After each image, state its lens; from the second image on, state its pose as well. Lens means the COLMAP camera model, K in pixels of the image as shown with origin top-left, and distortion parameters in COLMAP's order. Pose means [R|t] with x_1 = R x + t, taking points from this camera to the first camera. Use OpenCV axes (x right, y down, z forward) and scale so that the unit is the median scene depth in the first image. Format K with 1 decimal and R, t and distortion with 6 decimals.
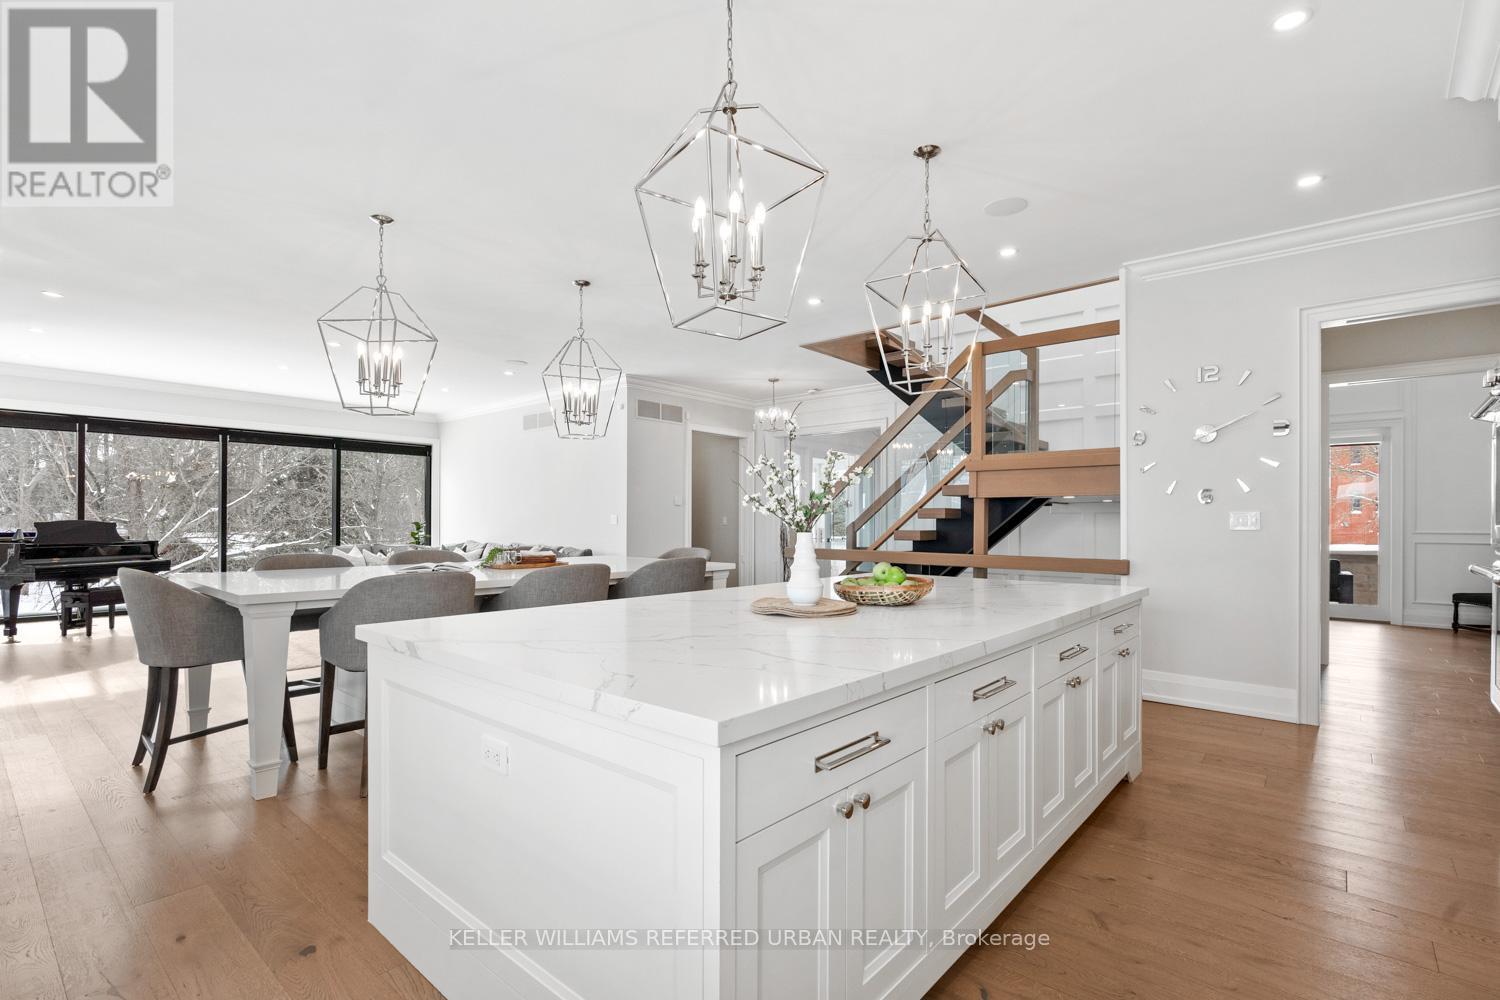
lens RADIAL K [[693.0, 0, 739.6], [0, 693.0, 514.6], [0, 0, 1]] dist [0.004351, 0.000798]
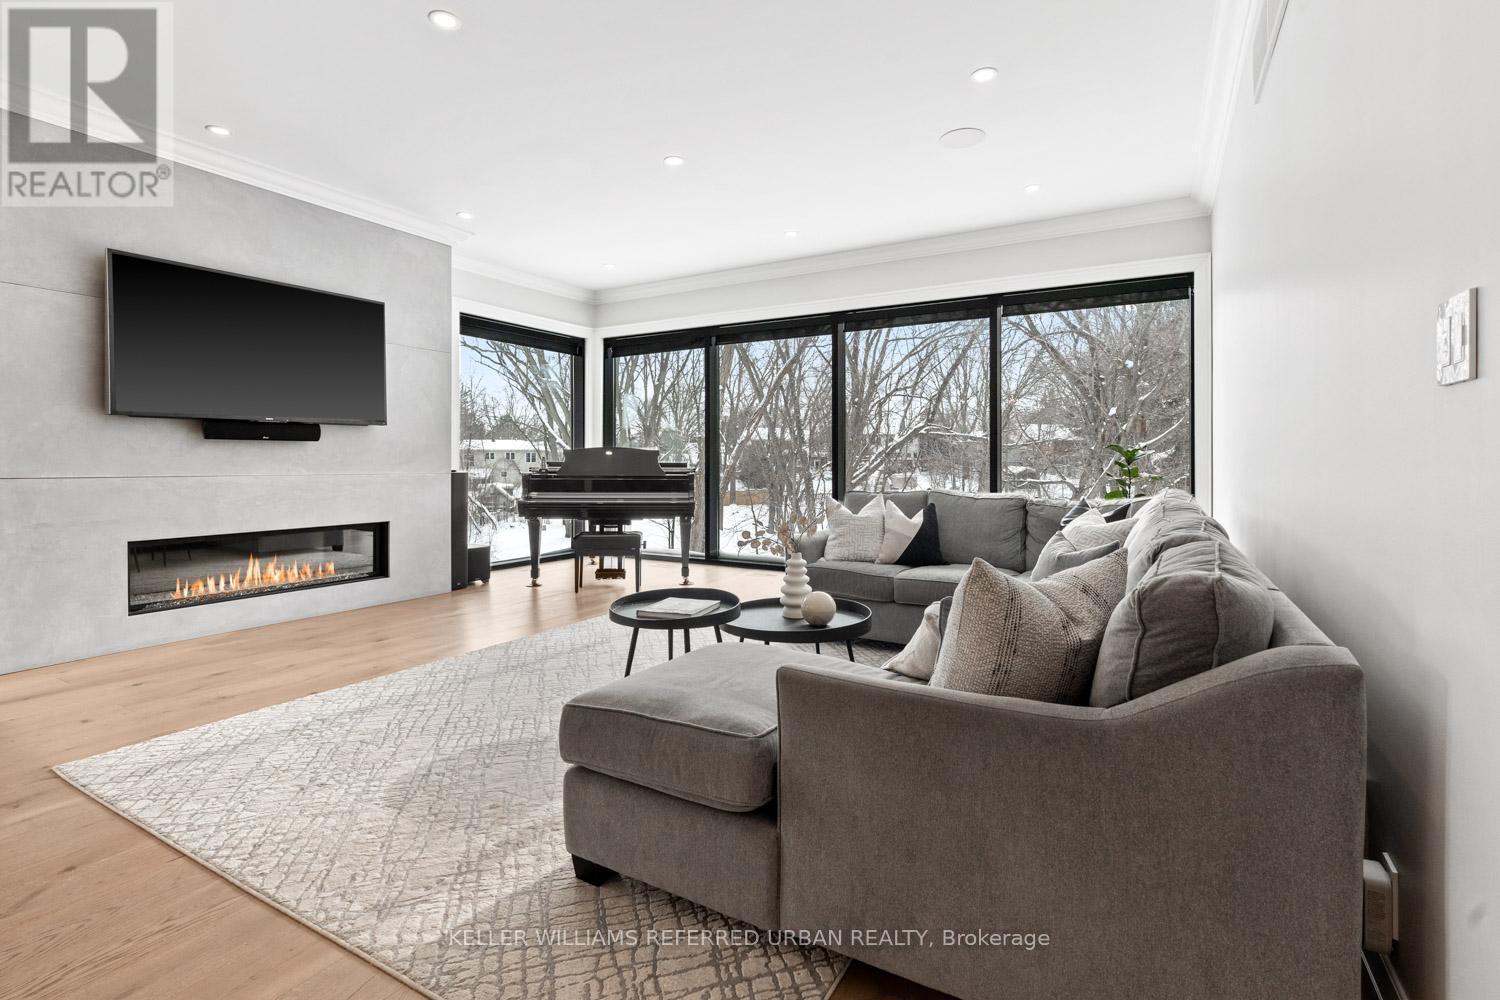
lens RADIAL K [[693.0, 0, 769.4], [0, 693.0, 461.5], [0, 0, 1]] dist [0.004351, 0.000798]
pose [[0.208622, -0.005608, -0.977980, -0.155885], [0.001636, 0.999984, -0.005385, 0.038372], [0.977995, -0.000477, 0.208628, 1.254297]]
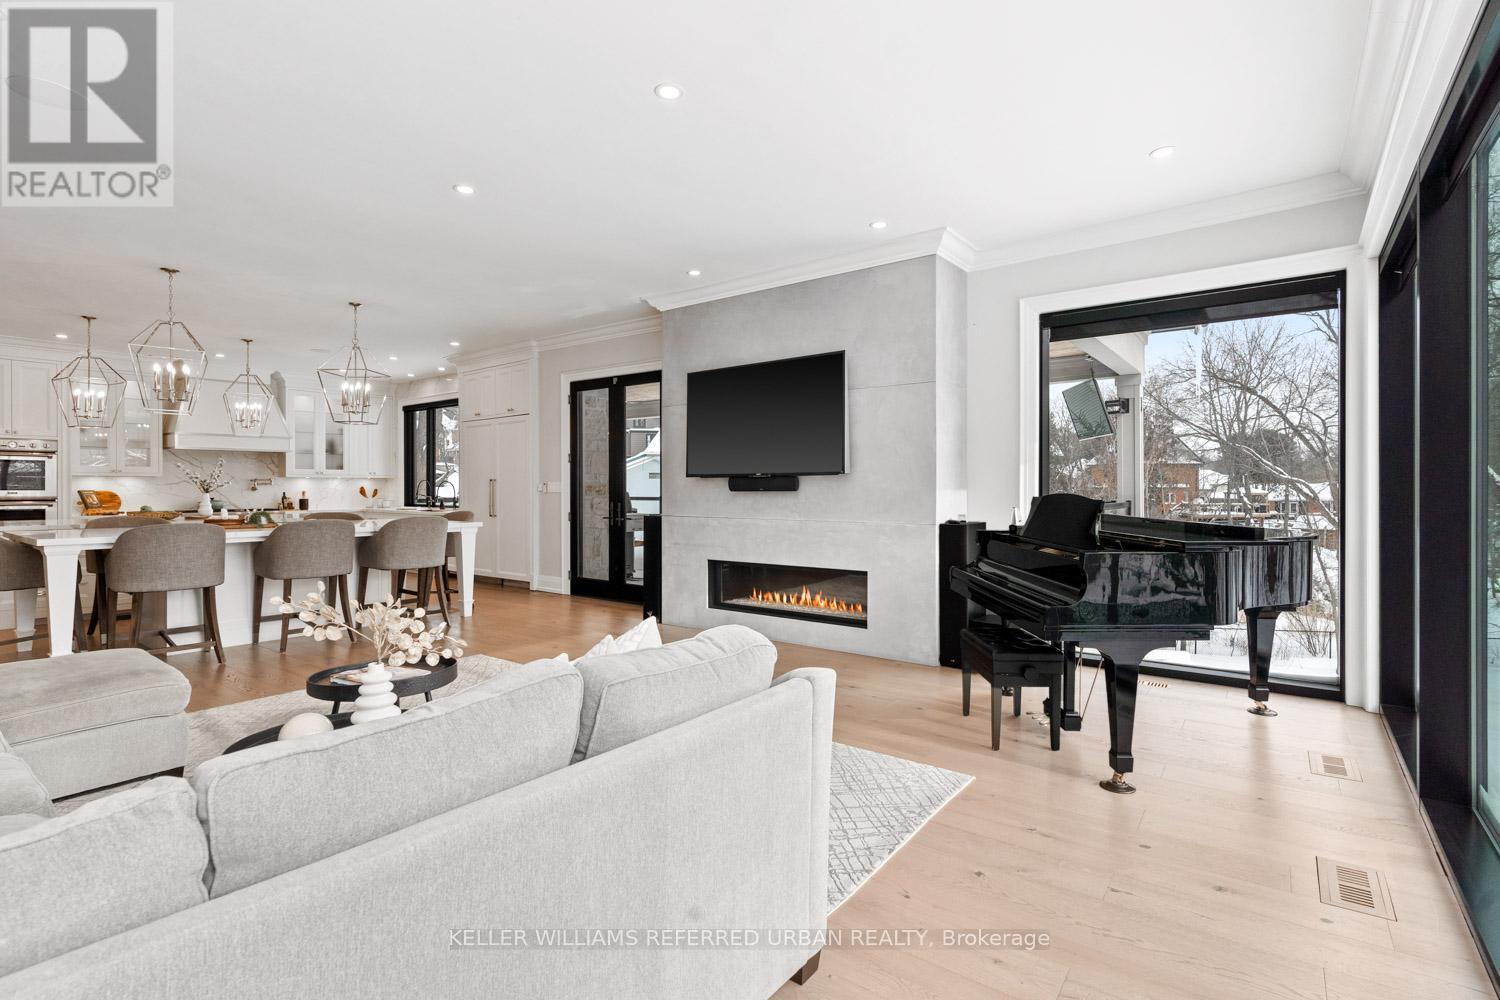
lens RADIAL K [[693.0, 0, 753.5], [0, 693.0, 492.8], [0, 0, 1]] dist [0.004351, 0.000798]
pose [[-0.997299, -0.003472, -0.073365, -0.988895], [-0.003722, 0.999988, 0.003263, 0.007066], [0.073353, 0.003527, -0.997300, 1.859259]]
